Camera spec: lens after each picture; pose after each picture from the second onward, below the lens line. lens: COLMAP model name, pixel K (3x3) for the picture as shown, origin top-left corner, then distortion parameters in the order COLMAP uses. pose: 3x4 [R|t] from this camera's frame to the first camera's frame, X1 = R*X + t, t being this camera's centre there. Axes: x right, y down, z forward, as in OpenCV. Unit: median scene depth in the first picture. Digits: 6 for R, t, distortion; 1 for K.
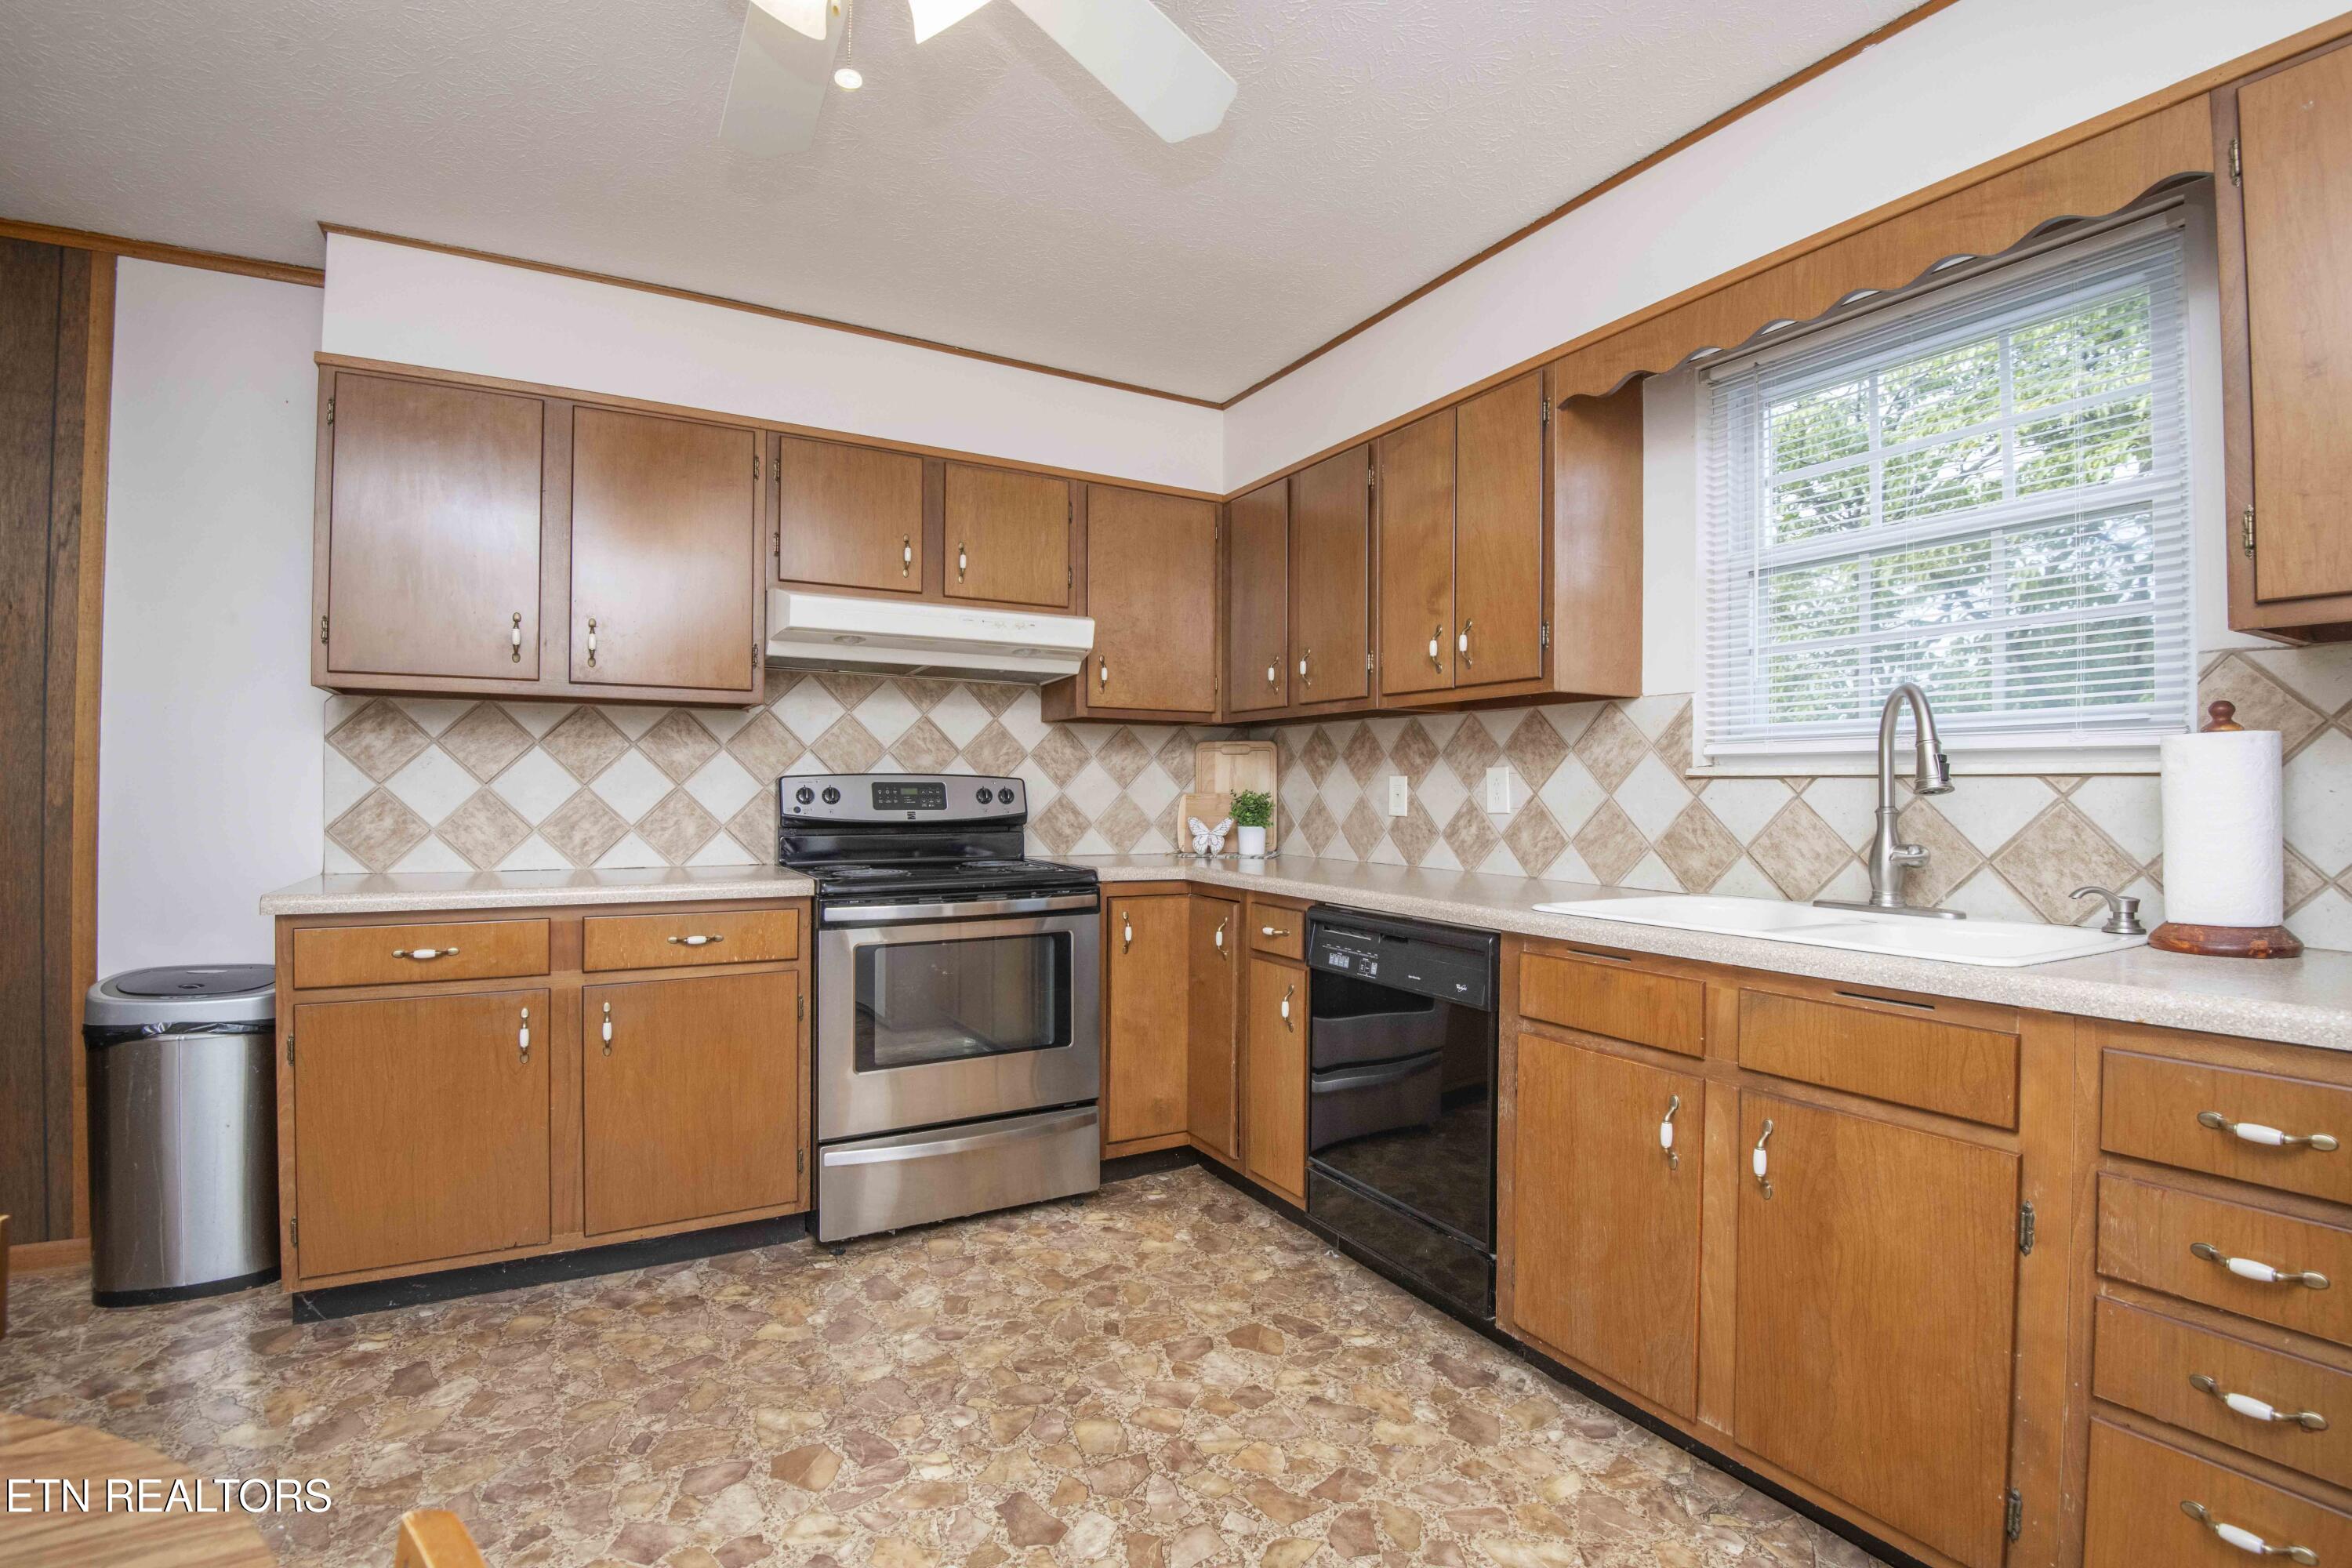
lens RADIAL K [[1088.2, 0, 1184.2], [0, 1088.2, 784.1], [0, 0, 1]] dist [-0.021908, -0.013364]
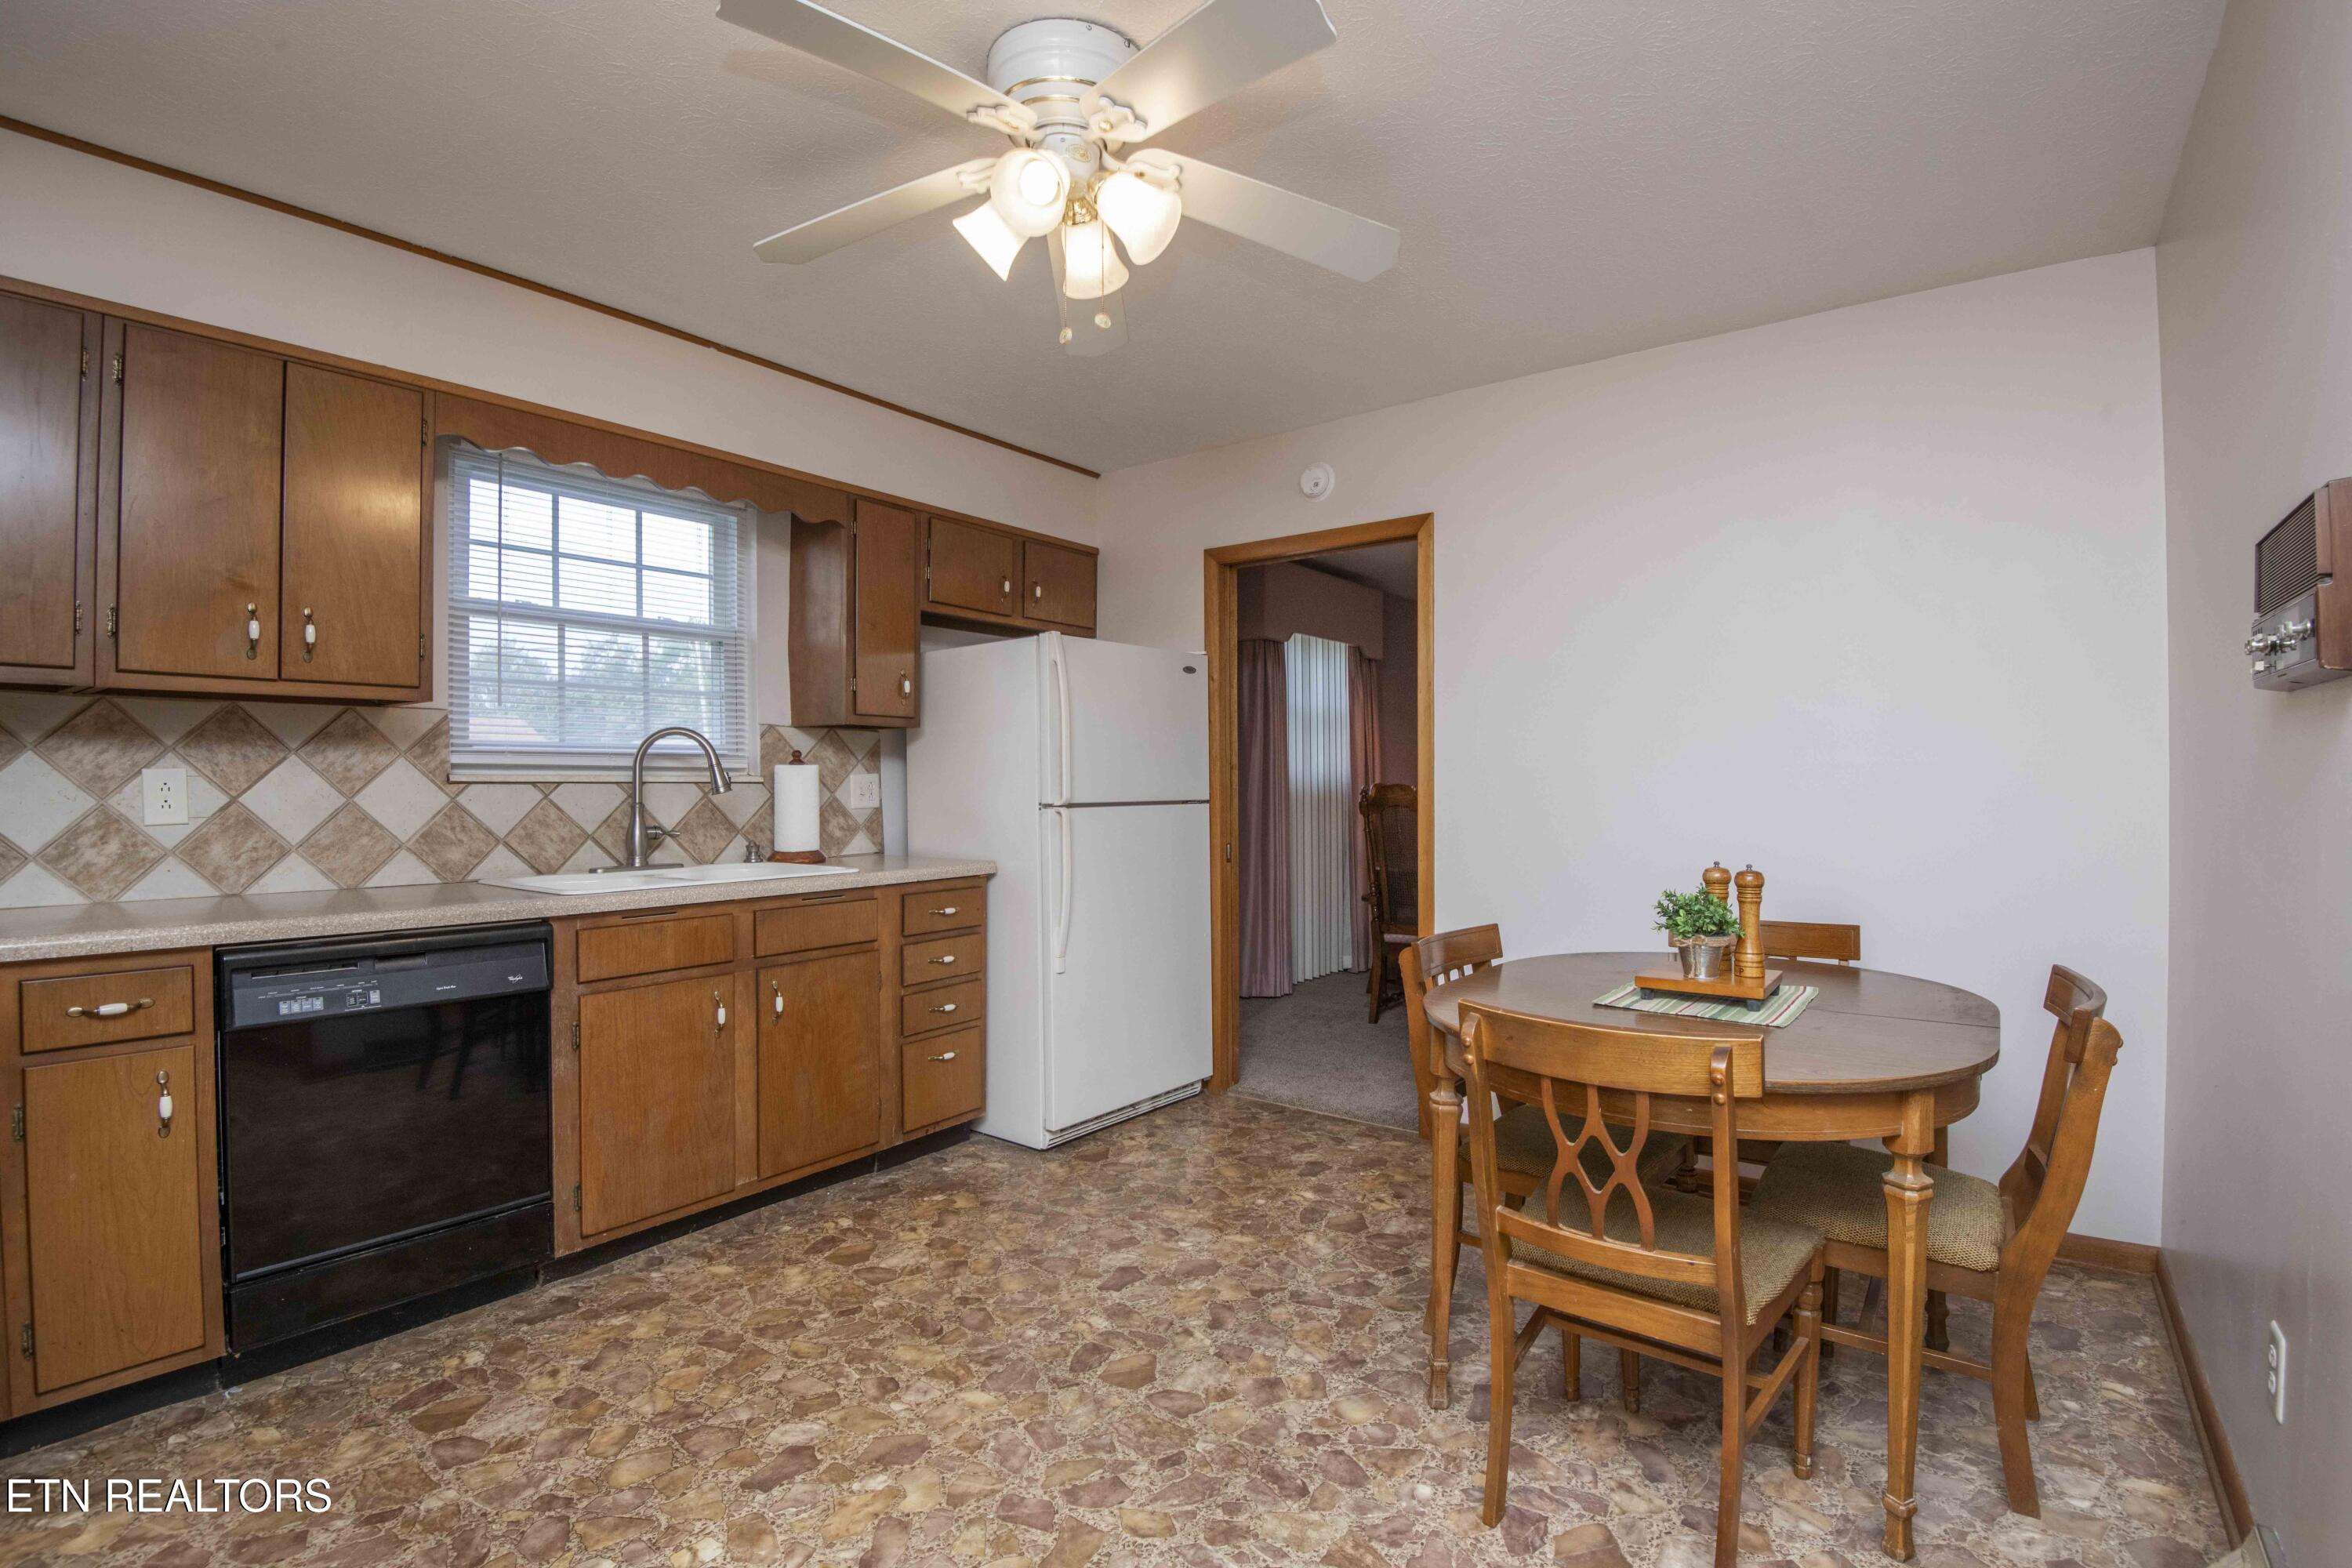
lens RADIAL K [[1088.2, 0, 1184.2], [0, 1088.2, 784.1], [0, 0, 1]] dist [-0.021908, -0.013364]
pose [[-0.400207, -0.005664, 0.916407, -0.998348], [-0.005150, 0.999979, 0.003932, -0.014571], [-0.916410, -0.003146, -0.400228, 0.812764]]
